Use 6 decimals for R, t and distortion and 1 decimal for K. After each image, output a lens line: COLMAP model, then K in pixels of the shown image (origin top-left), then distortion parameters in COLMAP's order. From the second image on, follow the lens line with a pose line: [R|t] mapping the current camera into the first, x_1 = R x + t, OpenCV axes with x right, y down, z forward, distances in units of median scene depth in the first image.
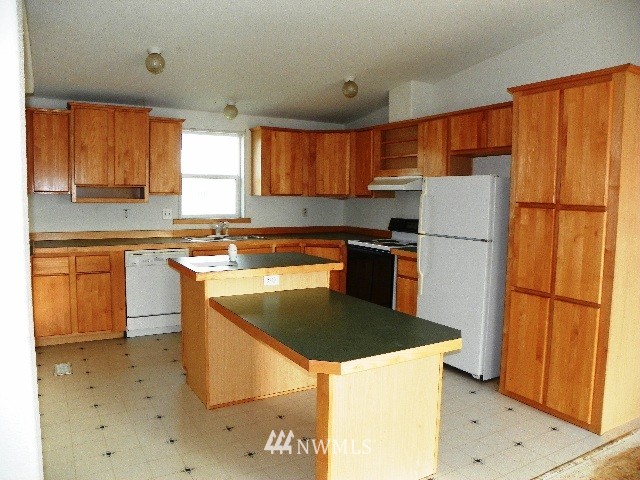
lens RADIAL K [[489.2, 0, 320.0], [0, 489.2, 240.0], [0, 0, 1]] dist [-0.108674, 0.005683]
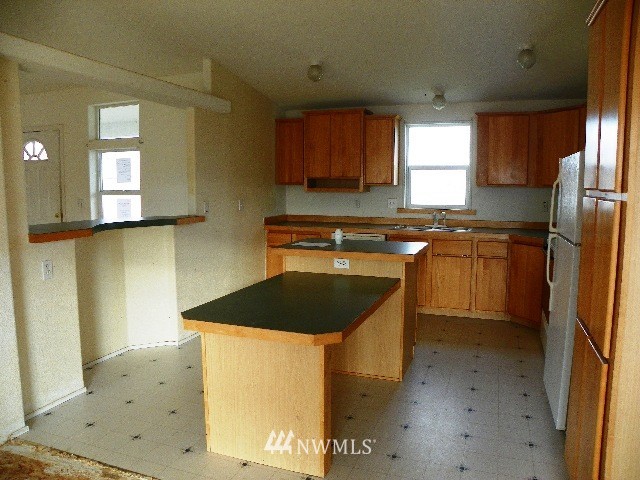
lens RADIAL K [[489.2, 0, 320.0], [0, 489.2, 240.0], [0, 0, 1]] dist [-0.108674, 0.005683]
pose [[0.660302, 0.071339, -0.747604, 0.404862], [-0.062120, 0.997255, 0.040295, -0.005704], [0.748426, 0.019835, 0.662921, 0.155142]]
